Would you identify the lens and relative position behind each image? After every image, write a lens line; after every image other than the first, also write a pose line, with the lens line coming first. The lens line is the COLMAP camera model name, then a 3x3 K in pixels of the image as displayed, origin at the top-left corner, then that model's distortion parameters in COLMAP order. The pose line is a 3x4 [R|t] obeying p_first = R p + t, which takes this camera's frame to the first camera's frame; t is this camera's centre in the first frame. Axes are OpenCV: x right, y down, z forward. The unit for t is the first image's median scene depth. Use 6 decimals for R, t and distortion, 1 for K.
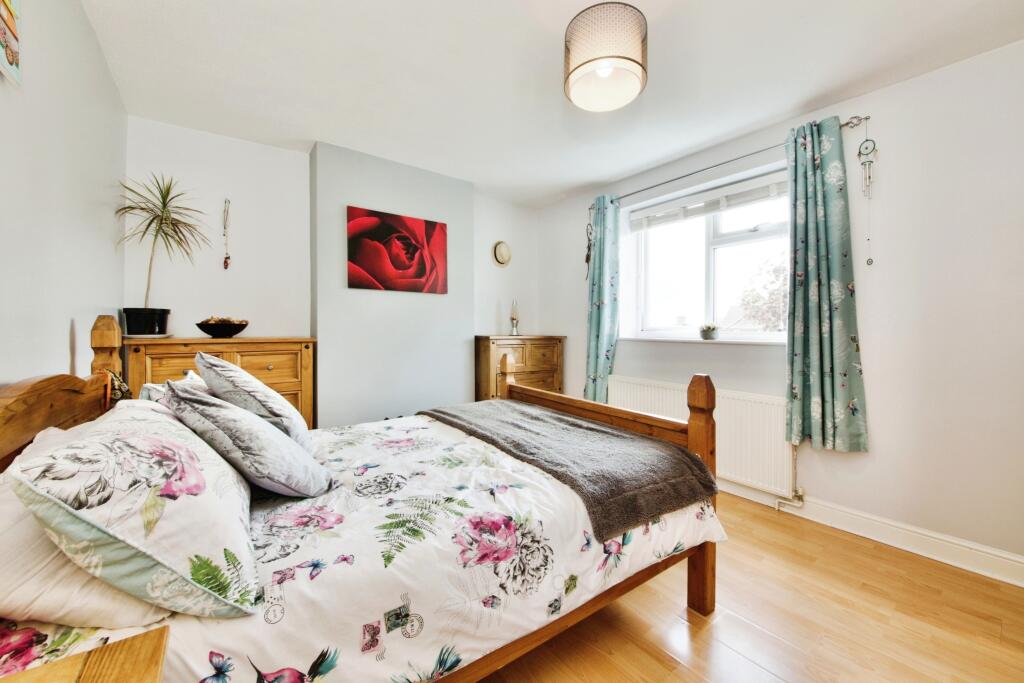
lens RADIAL K [[371.9, 0, 510.0], [0, 371.9, 331.5], [0, 0, 1]] dist [0.001273, -0.000012]
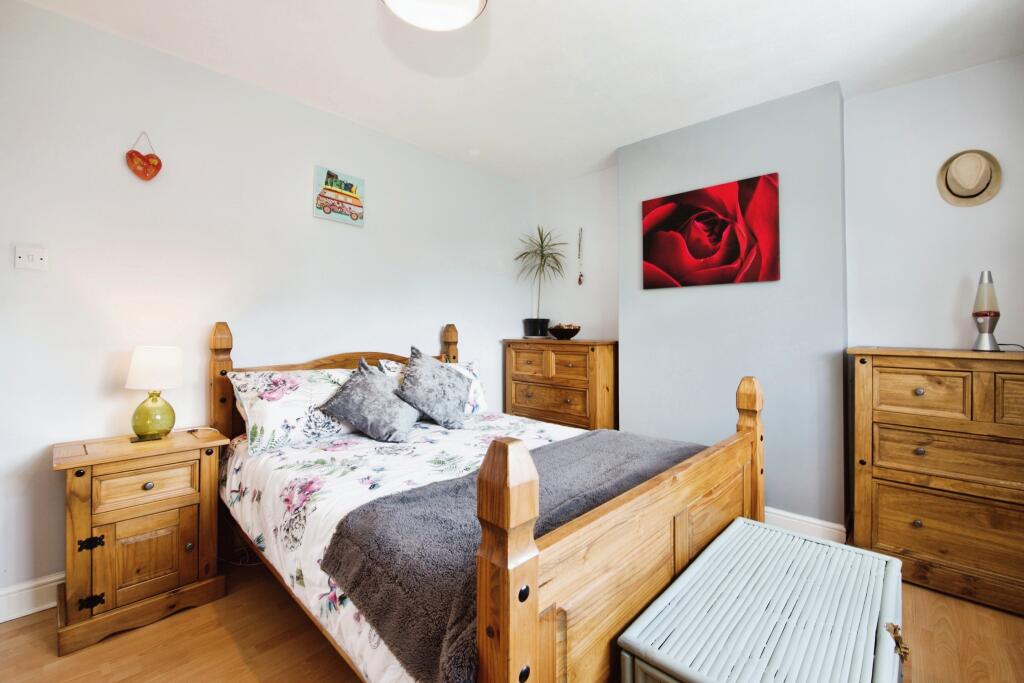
lens RADIAL K [[404.9, 0, 512.2], [0, 404.9, 335.3], [0, 0, 1]] dist [0.012548, -0.000053]
pose [[0.227624, 0.009533, -0.973702, 0.461042], [-0.012258, 0.999901, 0.006924, -0.004859], [0.973672, 0.010359, 0.227718, 0.430728]]
